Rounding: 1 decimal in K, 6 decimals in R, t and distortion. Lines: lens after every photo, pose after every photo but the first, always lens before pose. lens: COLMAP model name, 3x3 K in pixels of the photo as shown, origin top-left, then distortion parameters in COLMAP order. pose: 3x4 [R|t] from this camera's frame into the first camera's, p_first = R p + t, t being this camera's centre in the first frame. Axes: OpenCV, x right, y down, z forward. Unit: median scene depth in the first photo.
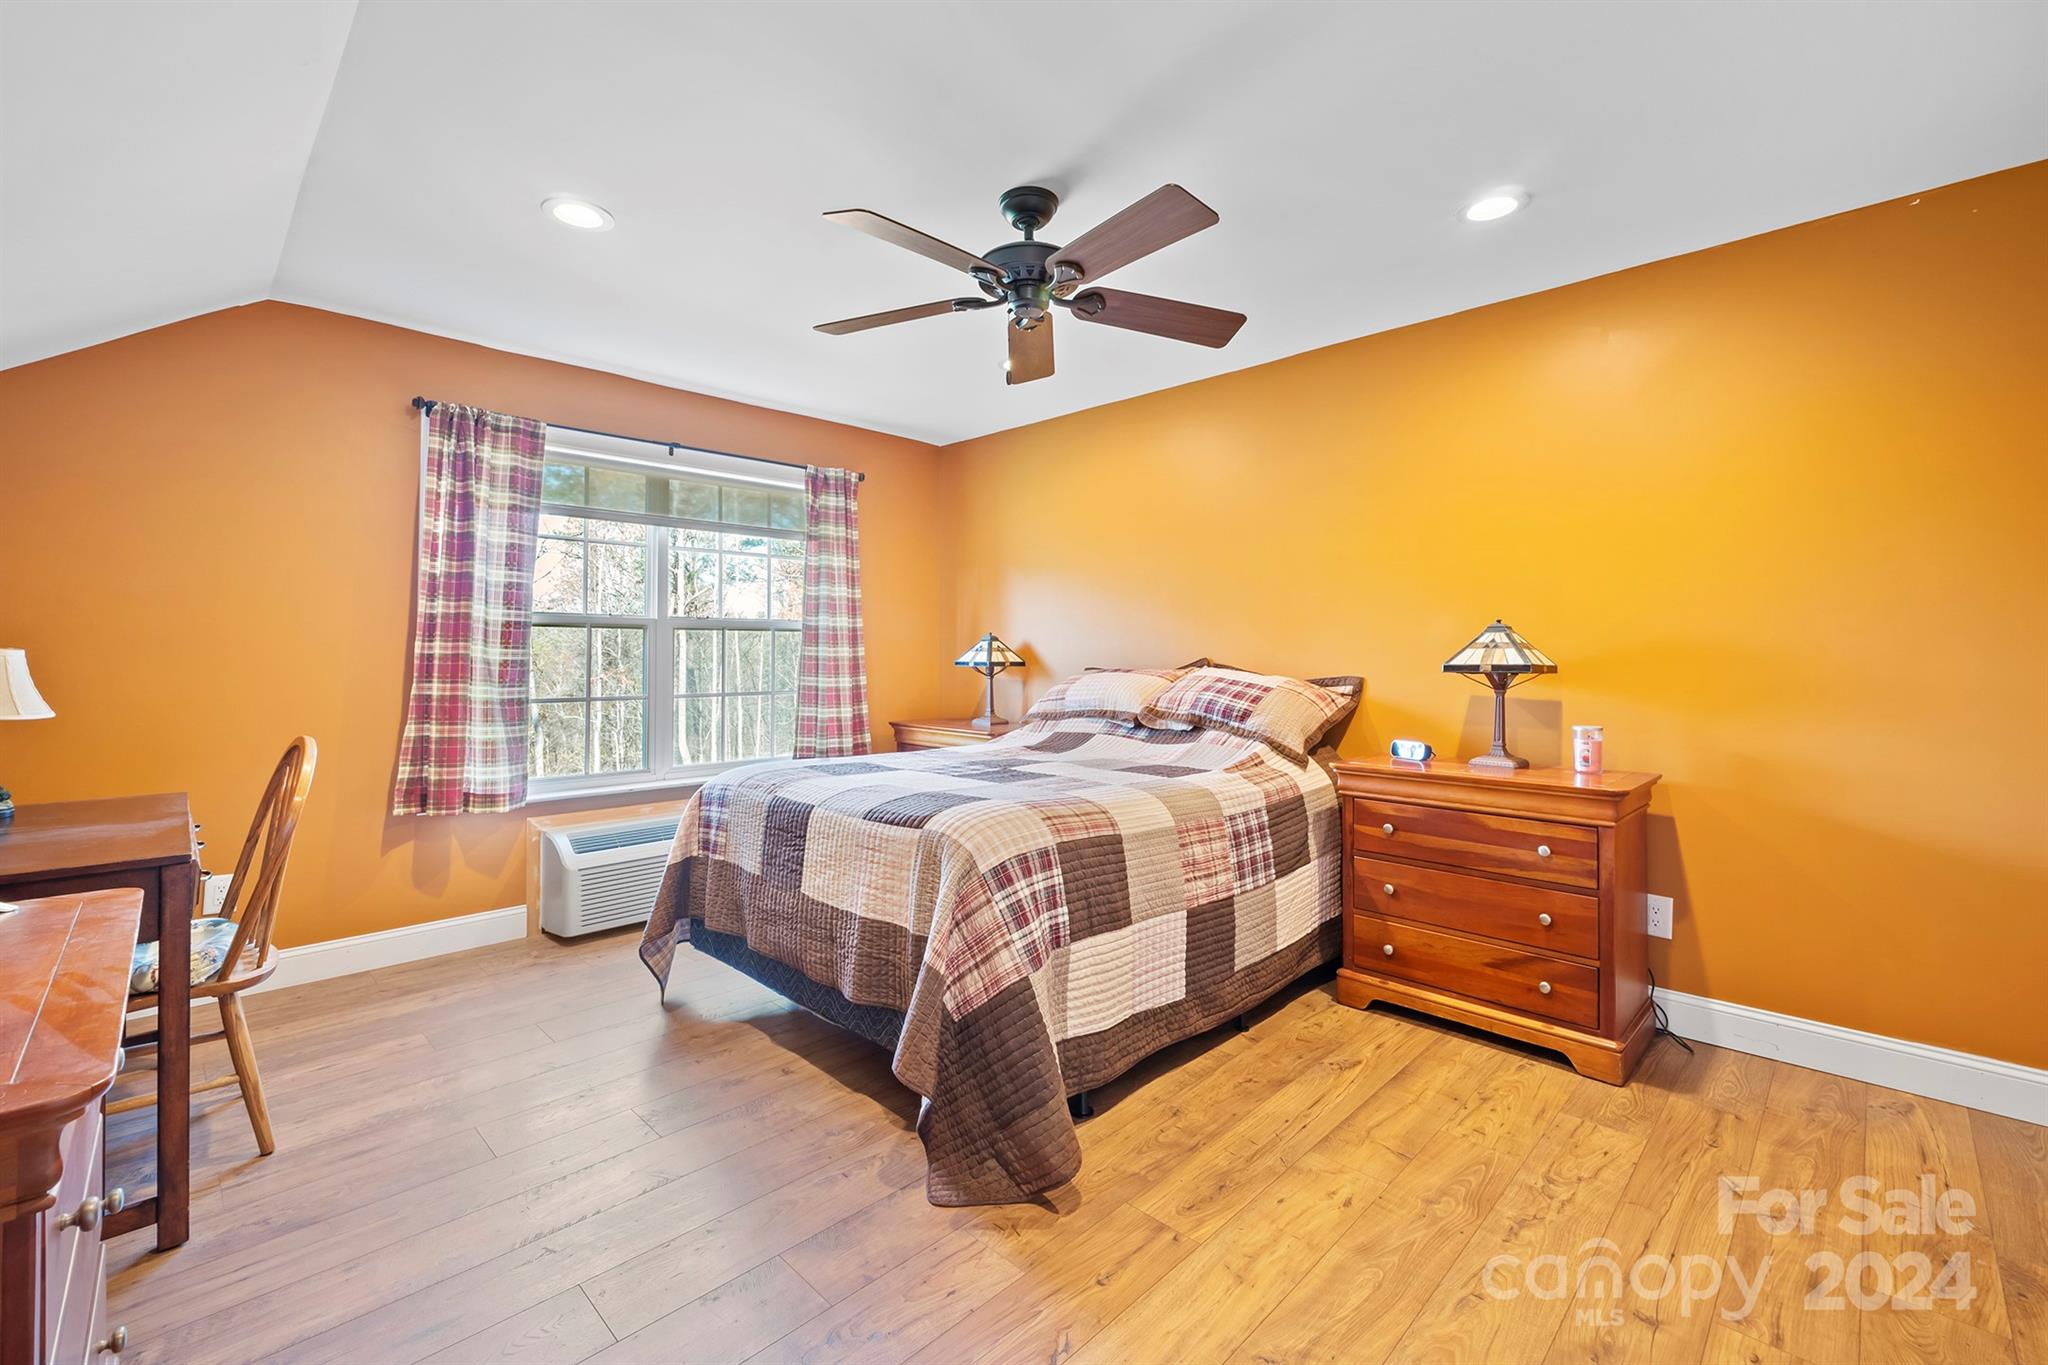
lens RADIAL K [[867.5, 0, 1033.1], [0, 867.5, 652.1], [0, 0, 1]] dist [-0.007136, -0.000583]
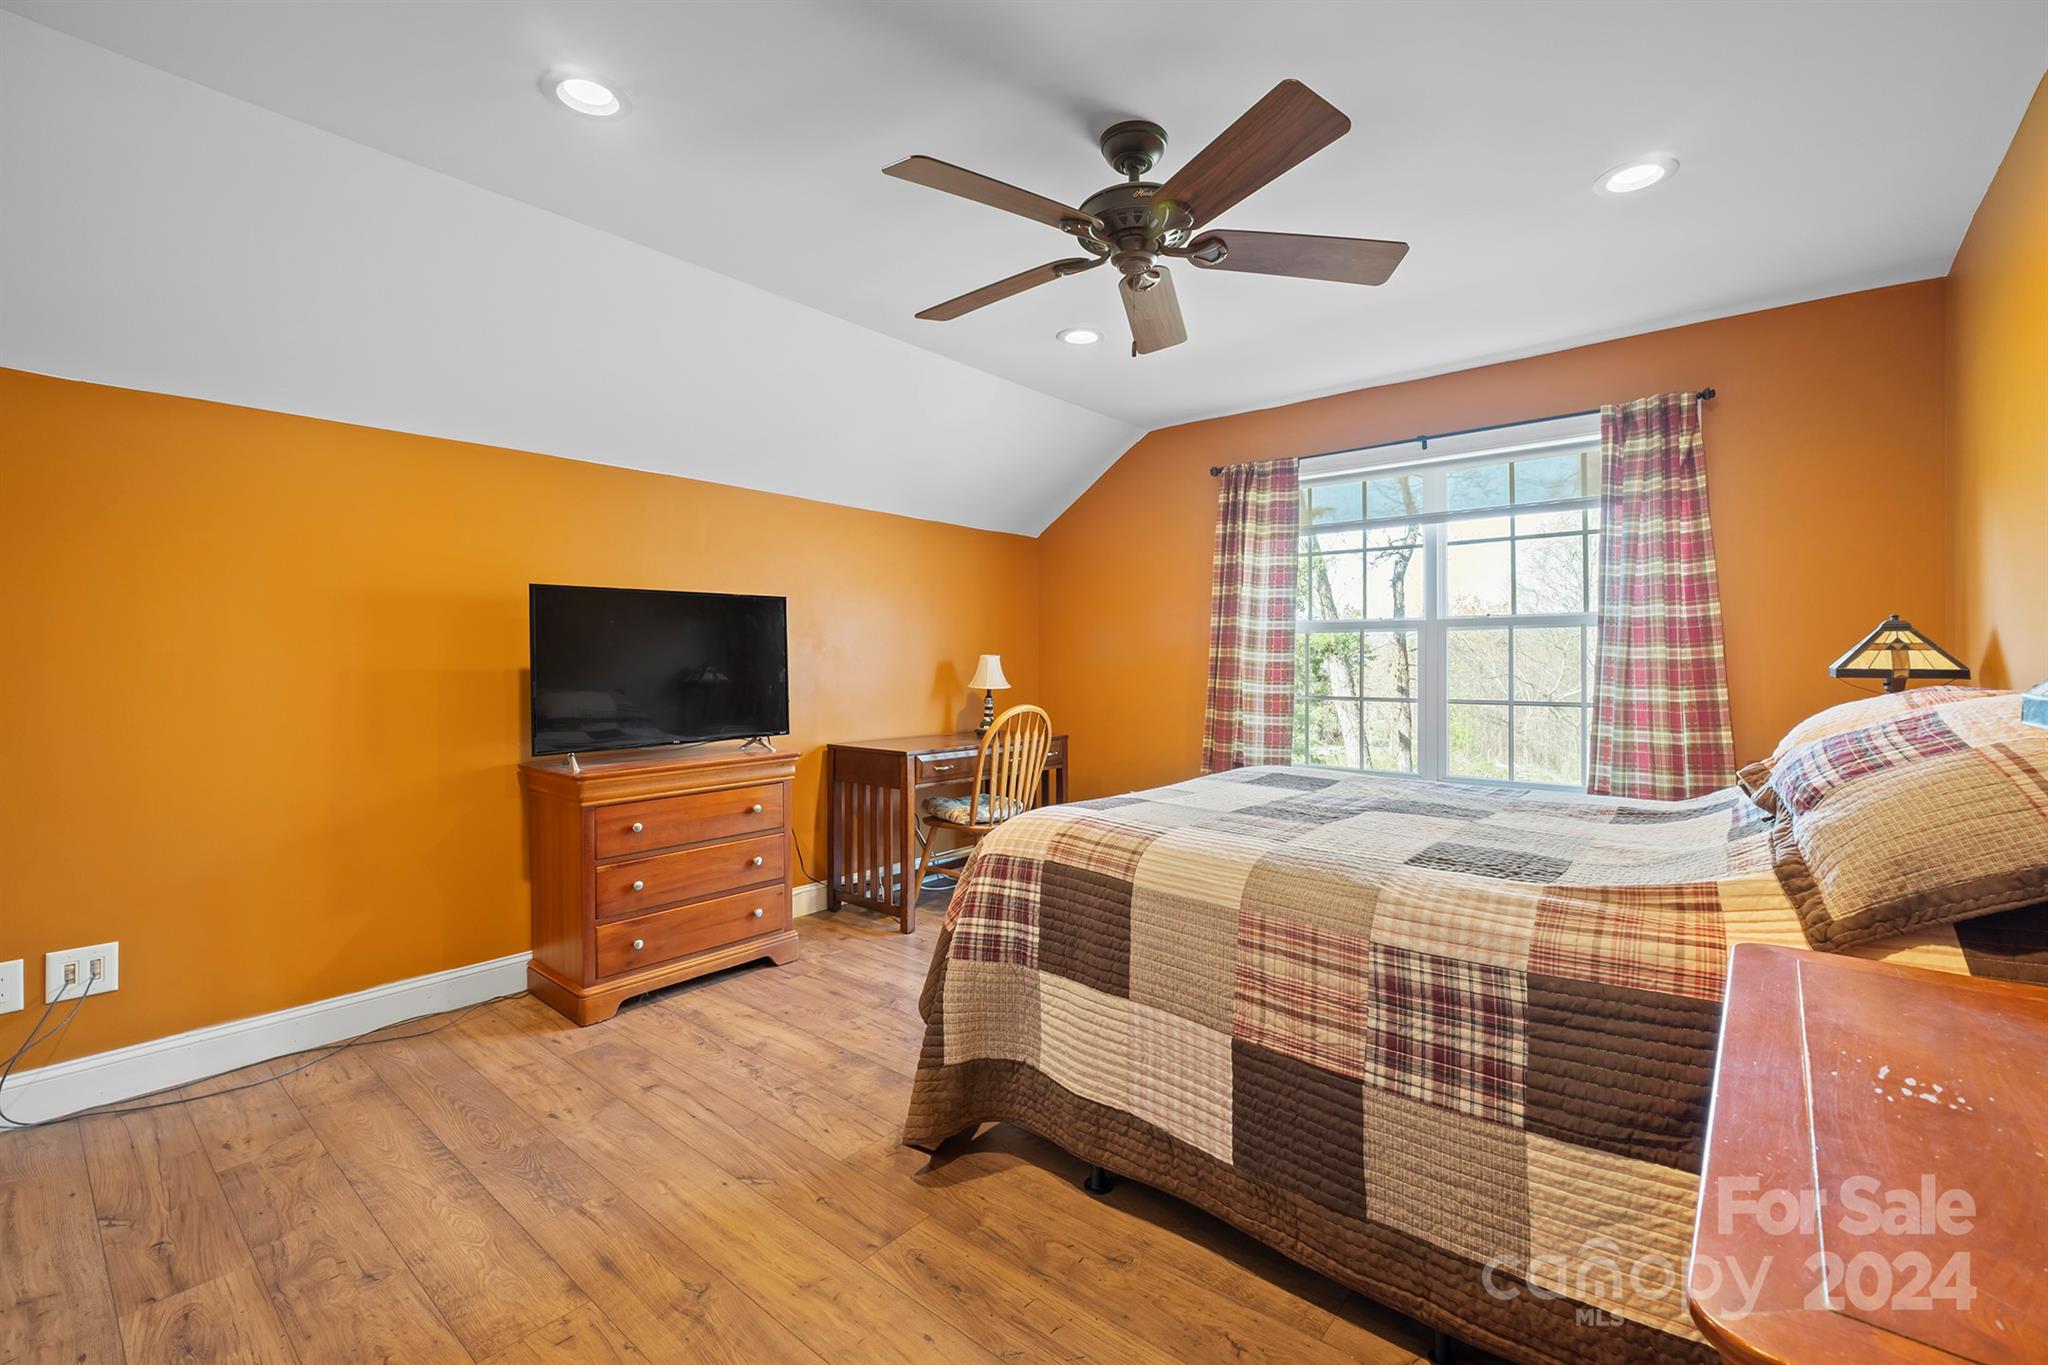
lens RADIAL K [[879.4, 0, 1029.1], [0, 879.4, 668.2], [0, 0, 1]] dist [-0.002925, -0.000241]
pose [[0.075648, 0.011522, -0.997068, 0.754084], [0.005509, 0.999913, 0.011973, 0.001568], [0.997119, -0.006399, 0.075578, 0.709336]]
